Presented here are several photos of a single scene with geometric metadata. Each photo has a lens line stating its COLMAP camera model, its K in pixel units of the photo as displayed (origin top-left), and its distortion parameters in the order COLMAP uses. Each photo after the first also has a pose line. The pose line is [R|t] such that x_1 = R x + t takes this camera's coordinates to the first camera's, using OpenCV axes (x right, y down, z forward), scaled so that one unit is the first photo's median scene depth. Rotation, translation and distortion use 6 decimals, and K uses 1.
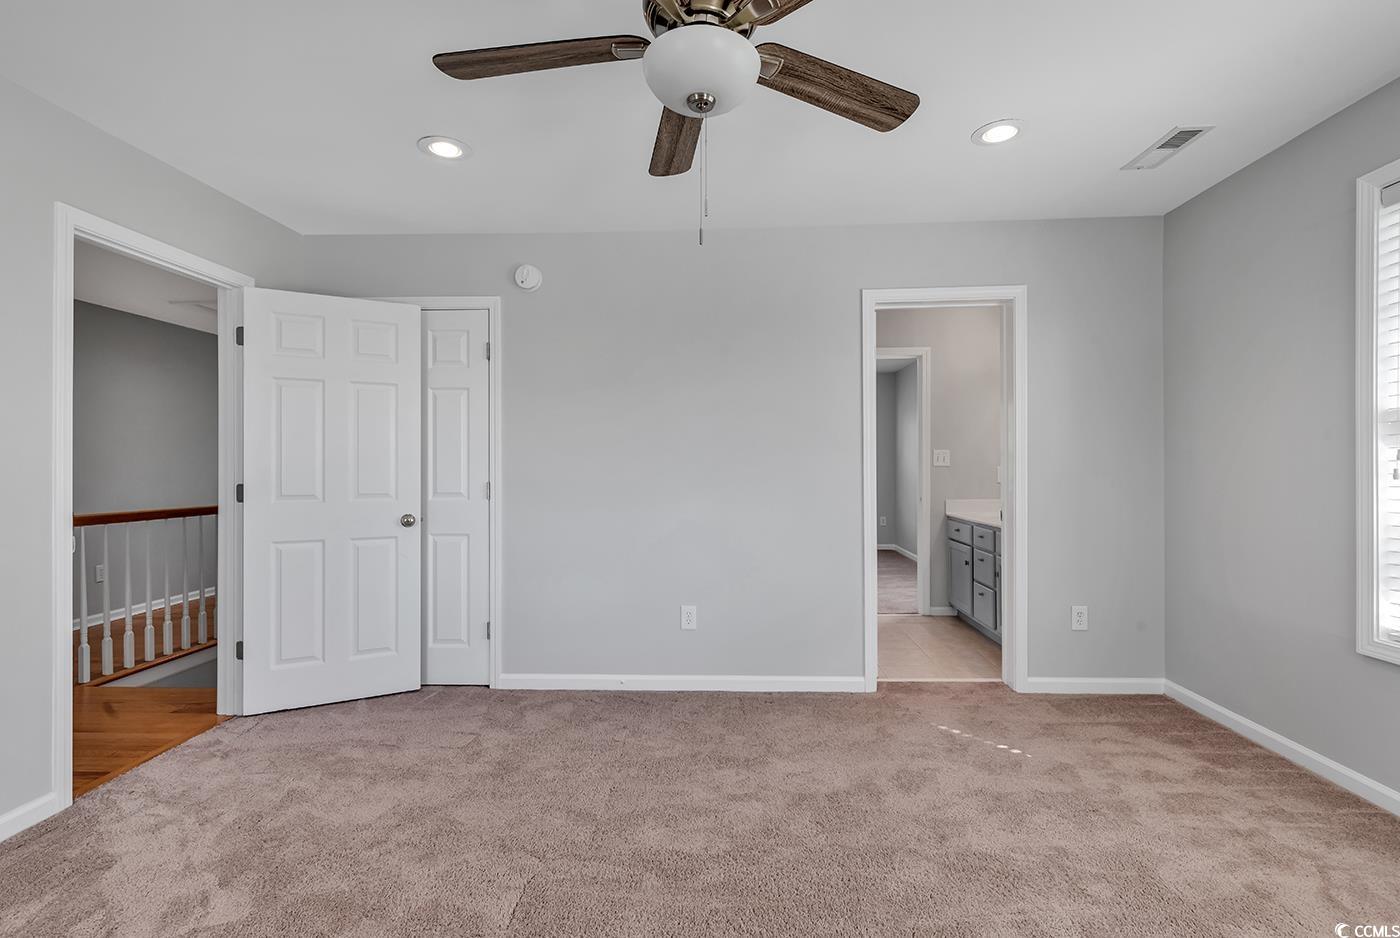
lens RADIAL K [[631.4, 0, 703.5], [0, 631.4, 464.8], [0, 0, 1]] dist [0.007914, -0.000956]
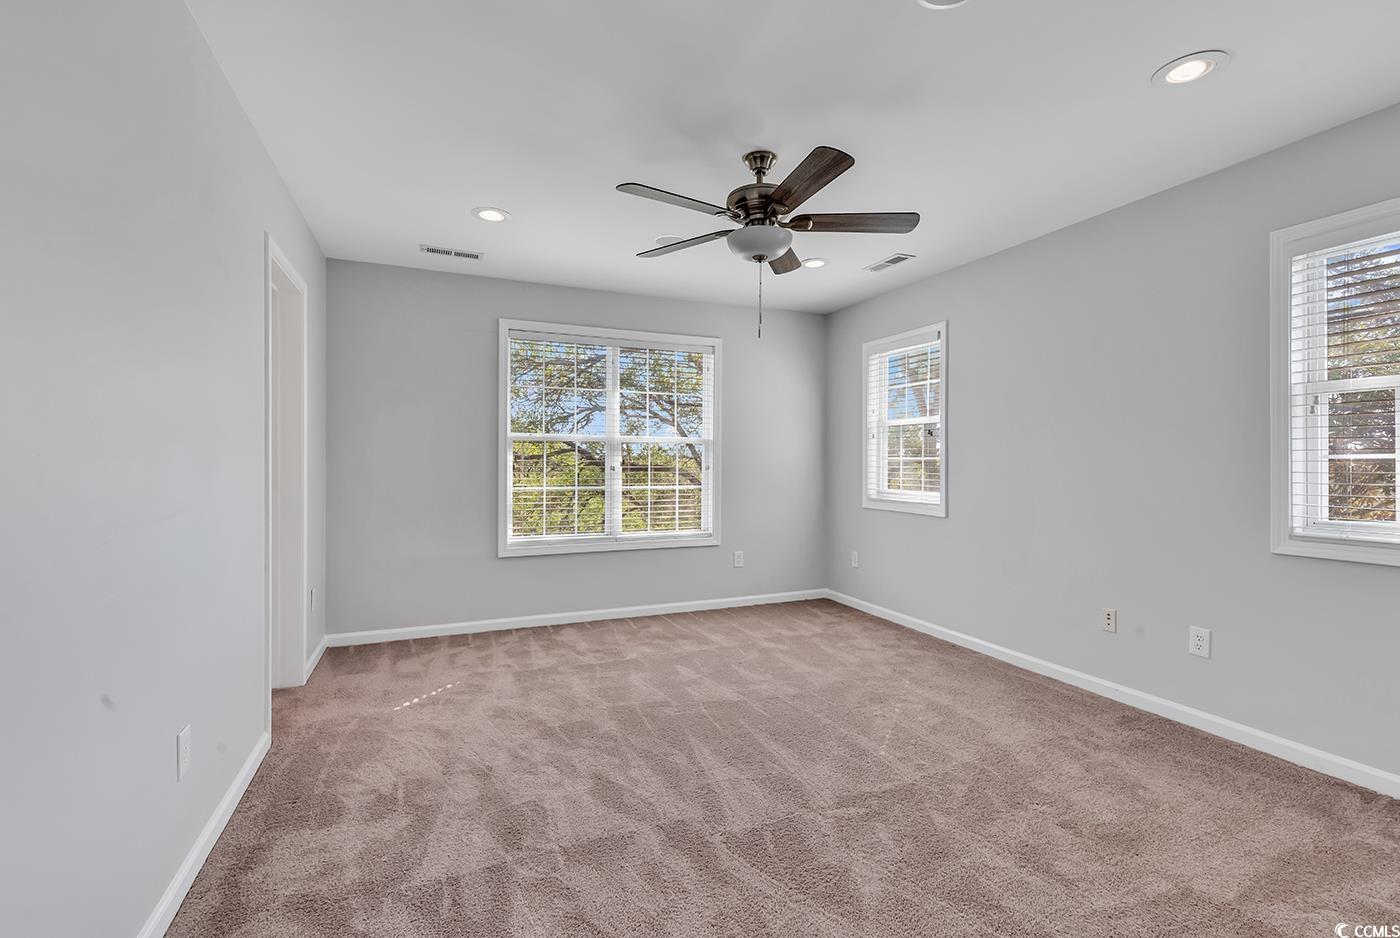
lens RADIAL K [[631.4, 0, 691.2], [0, 631.4, 471.5], [0, 0, 1]] dist [0.007914, -0.000956]
pose [[-0.435584, 0.003836, 0.900140, -0.939666], [0.004616, 0.999987, -0.002028, 0.032516], [-0.900136, 0.003271, -0.435596, 1.225914]]
